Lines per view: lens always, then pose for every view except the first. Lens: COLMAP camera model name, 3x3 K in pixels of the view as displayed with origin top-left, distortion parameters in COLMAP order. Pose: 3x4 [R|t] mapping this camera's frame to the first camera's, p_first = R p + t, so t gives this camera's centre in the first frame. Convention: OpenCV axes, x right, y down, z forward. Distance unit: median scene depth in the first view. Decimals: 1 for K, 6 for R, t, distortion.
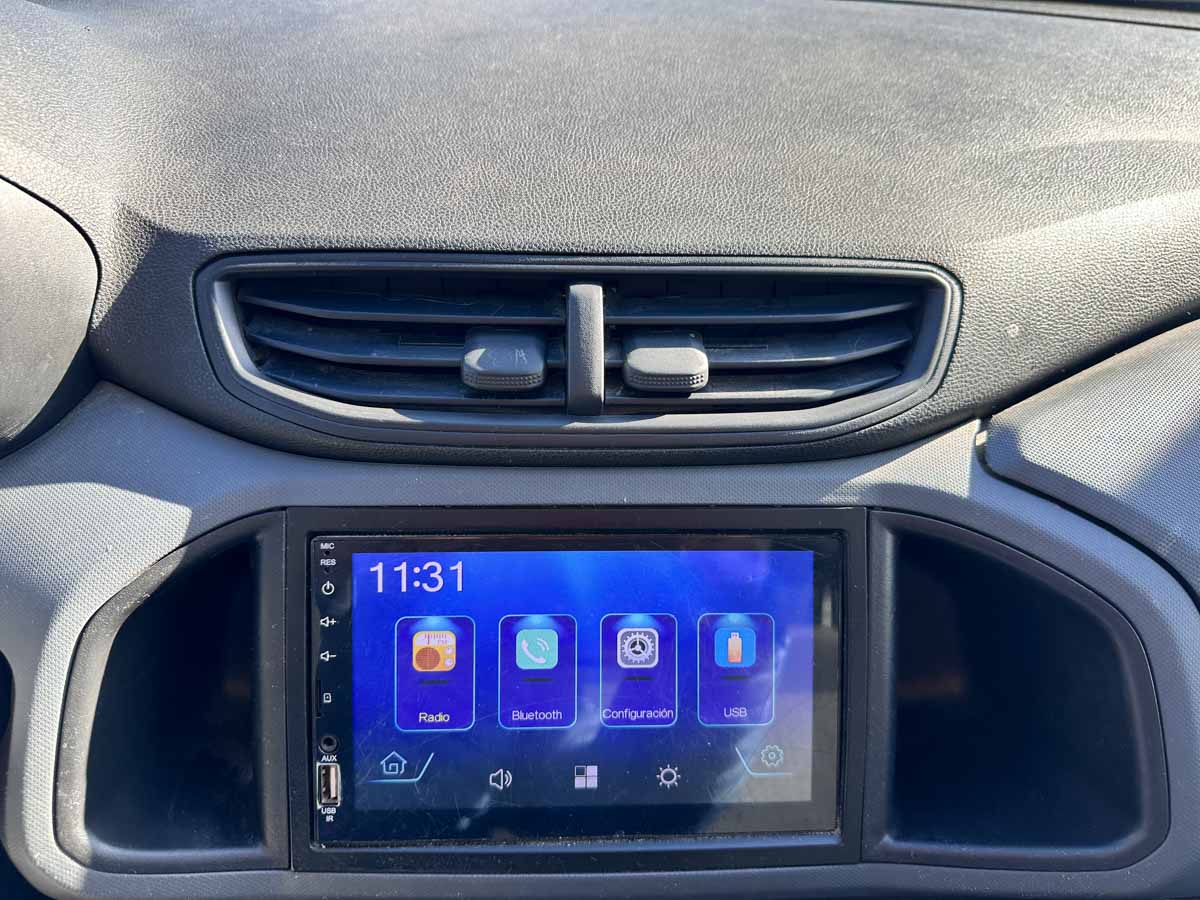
lens RADIAL K [[830.2, 0, 600.5], [0, 830.2, 483.9], [0, 0, 1]] dist [0.003590, 0.002508]
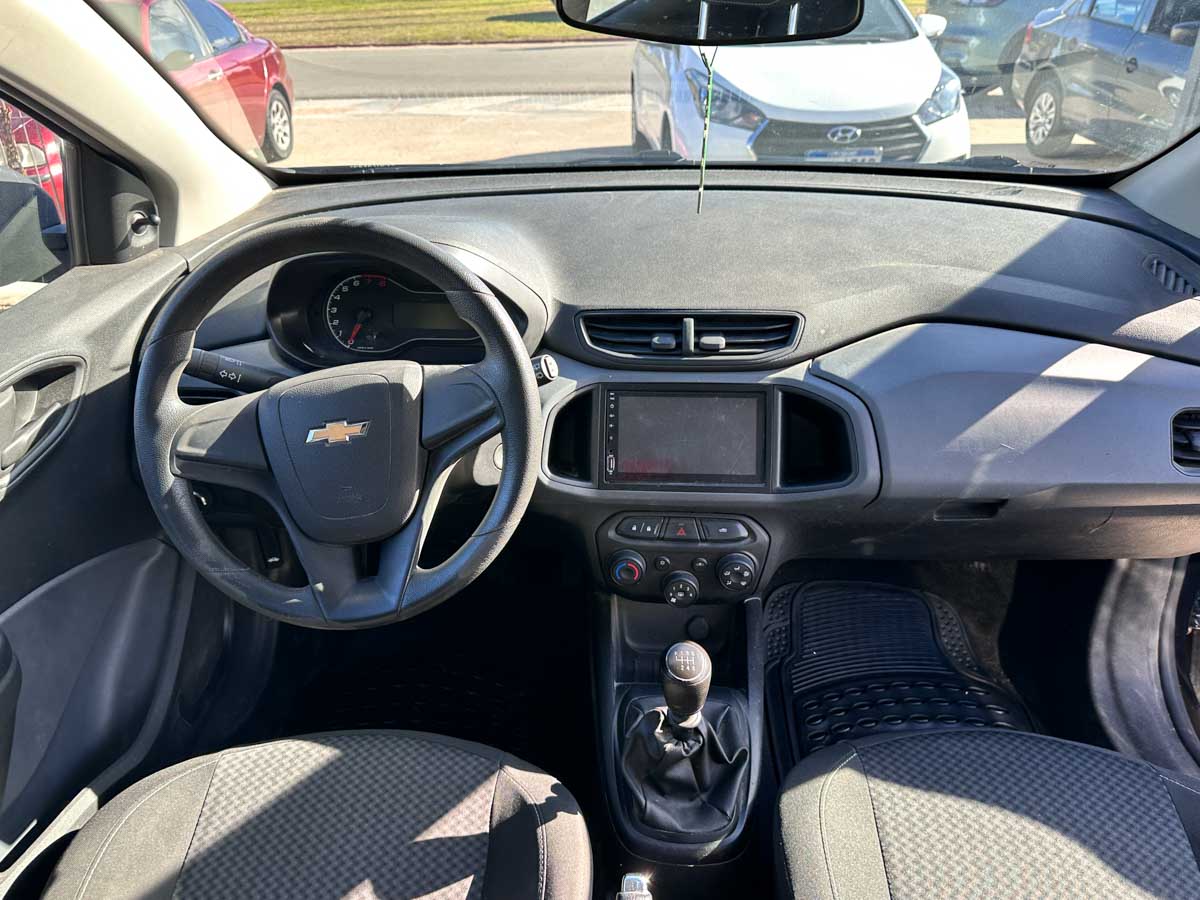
lens RADIAL K [[893.2, 0, 600.0], [0, 893.2, 450.0], [0, 0, 1]] dist [-0.036929, -0.004121]
pose [[0.994692, 0.007888, -0.102596, 0.000957], [-0.017396, 0.995597, -0.092110, 0.631765], [0.101418, 0.093406, 0.990449, -2.577320]]
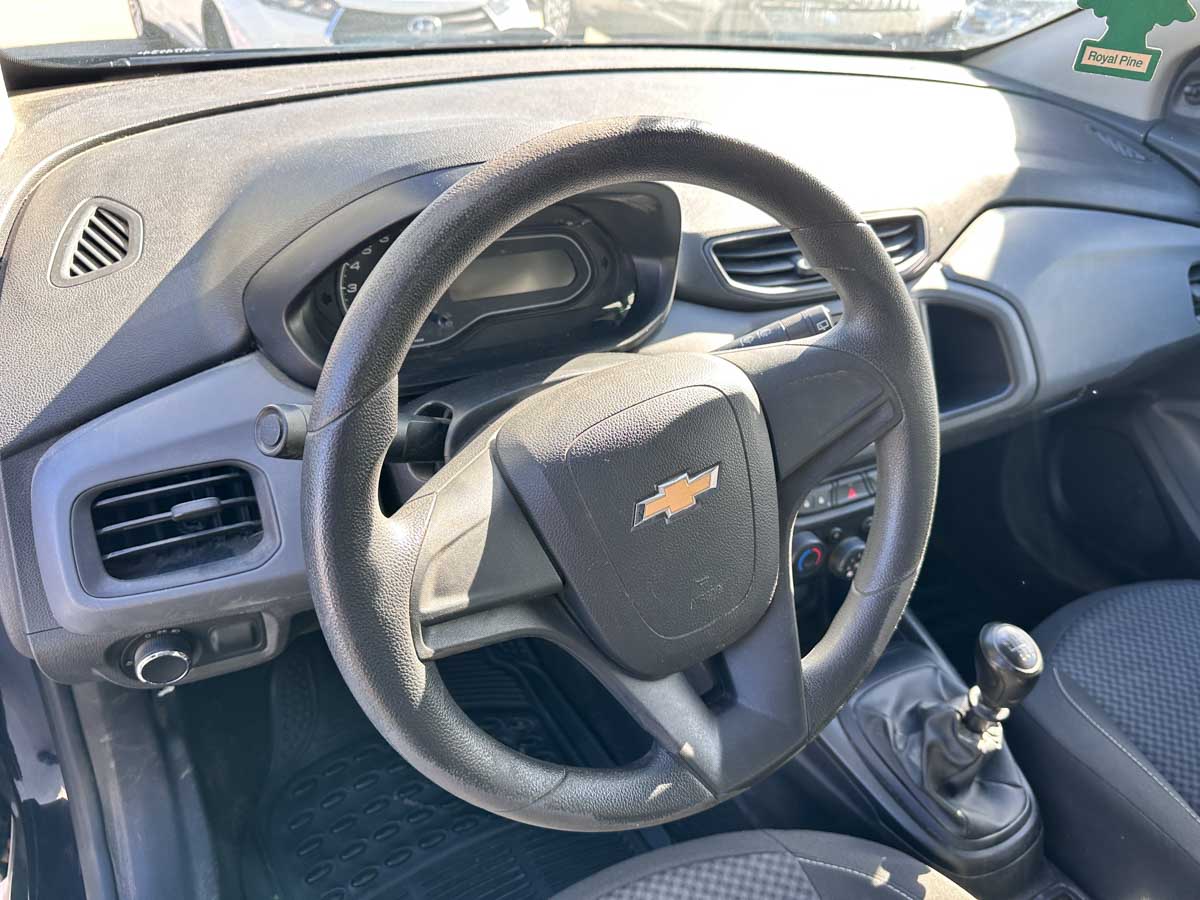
lens RADIAL K [[855.7, 0, 620.9], [0, 855.7, 447.0], [0, 0, 1]] dist [0.000851, 0.003526]
pose [[0.880157, -0.225508, 0.417696, -1.917438], [0.216881, 0.973776, 0.068722, 0.101941], [-0.422240, 0.030104, 0.905984, -1.207284]]
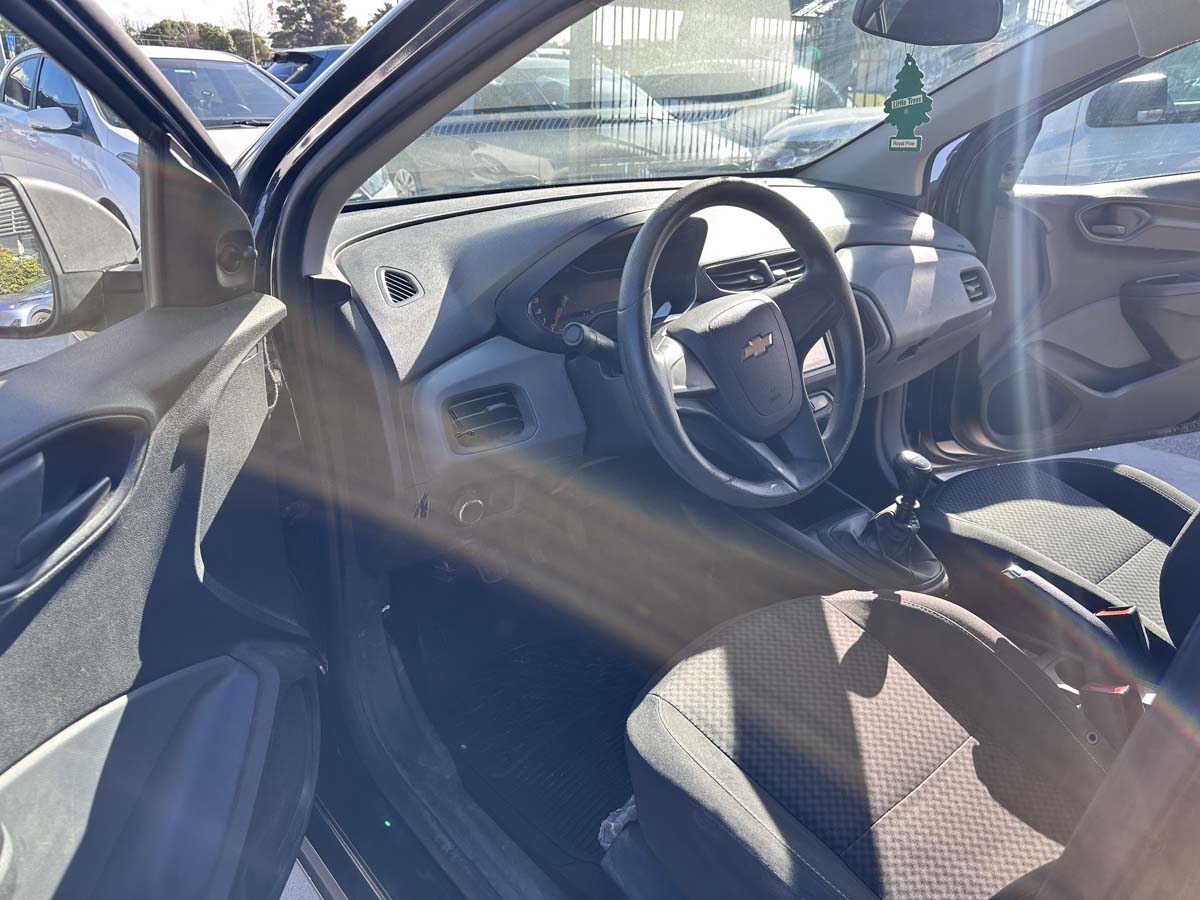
lens RADIAL K [[830.2, 0, 600.5], [0, 830.2, 483.9], [0, 0, 1]] dist [0.003590, 0.002508]
pose [[0.769529, -0.291855, 0.568019, -3.700519], [0.360322, 0.932786, -0.008874, 0.640599], [-0.527250, 0.211499, 0.822968, -2.079434]]
